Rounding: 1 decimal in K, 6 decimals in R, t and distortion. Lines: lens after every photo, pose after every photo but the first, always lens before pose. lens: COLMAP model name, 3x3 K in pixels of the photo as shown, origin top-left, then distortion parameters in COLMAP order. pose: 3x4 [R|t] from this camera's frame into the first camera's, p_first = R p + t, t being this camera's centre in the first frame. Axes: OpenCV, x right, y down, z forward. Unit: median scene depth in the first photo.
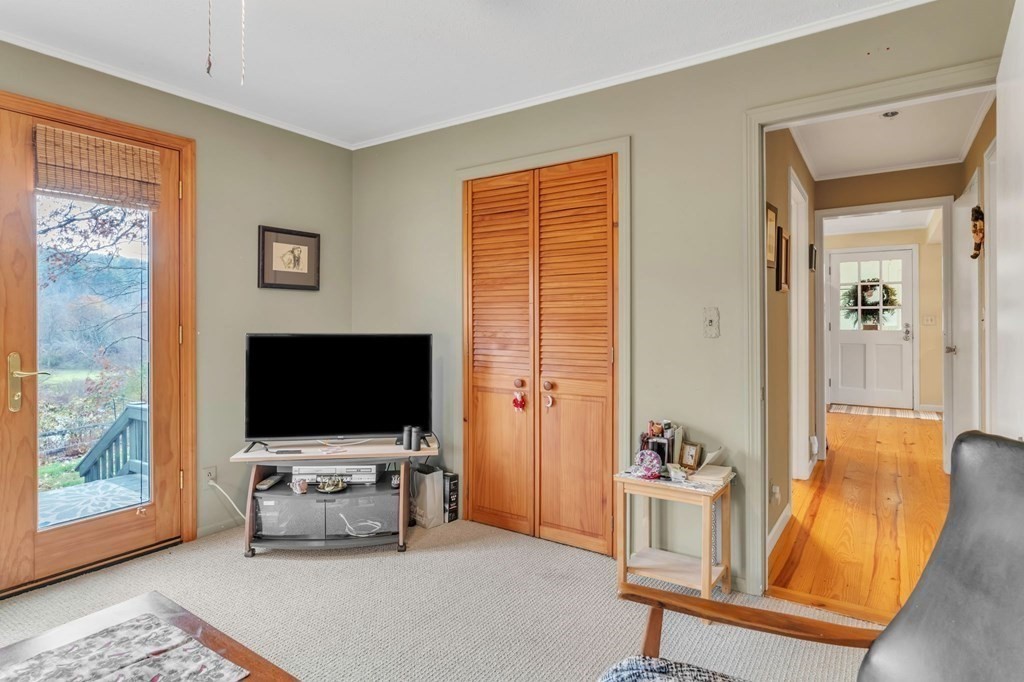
lens RADIAL K [[549.8, 0, 519.6], [0, 549.8, 334.7], [0, 0, 1]] dist [-0.013091, 0.009330]
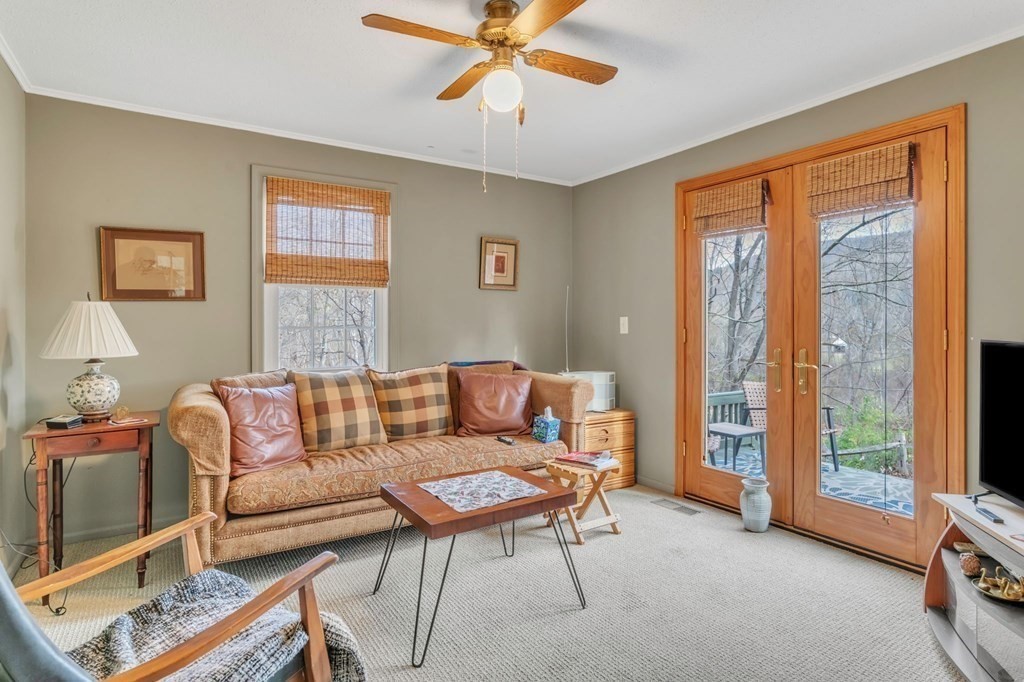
lens RADIAL K [[549.8, 0, 519.6], [0, 549.8, 334.7], [0, 0, 1]] dist [-0.013091, 0.009330]
pose [[-0.393717, 0.017471, -0.919066, 0.399963], [-0.020403, 0.999407, 0.027739, -0.016370], [0.919005, 0.029673, -0.393127, 0.667359]]
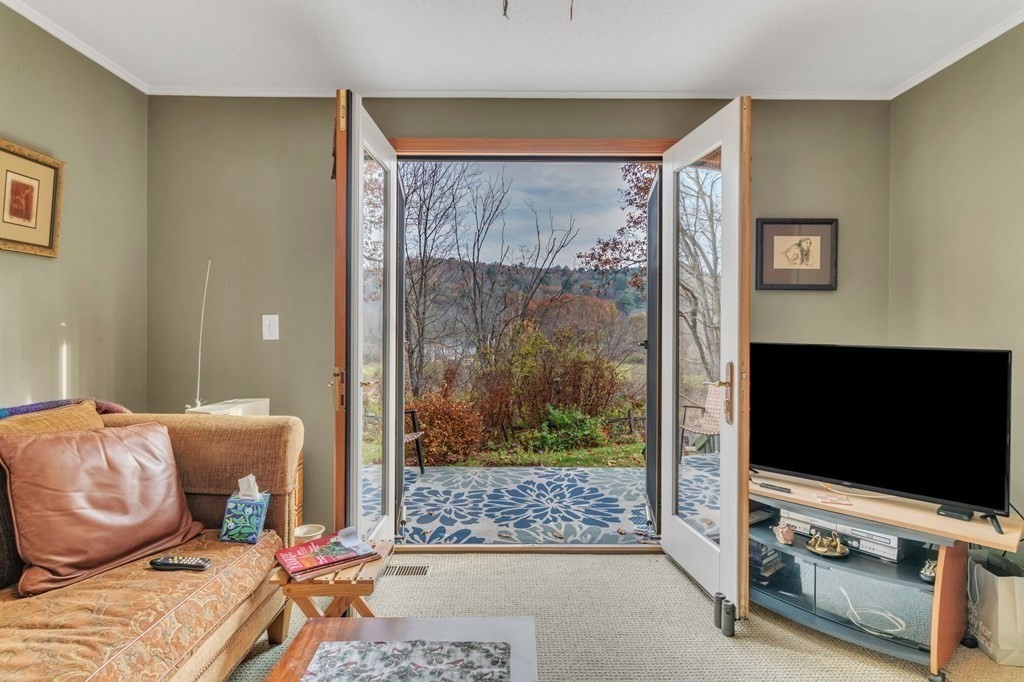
lens RADIAL K [[549.8, 0, 519.6], [0, 549.8, 334.7], [0, 0, 1]] dist [-0.013091, 0.009330]
pose [[0.559007, 0.014342, -0.829039, 0.039118], [-0.024979, 0.999688, 0.000452, -0.005800], [0.828786, 0.020456, 0.559191, 0.203843]]
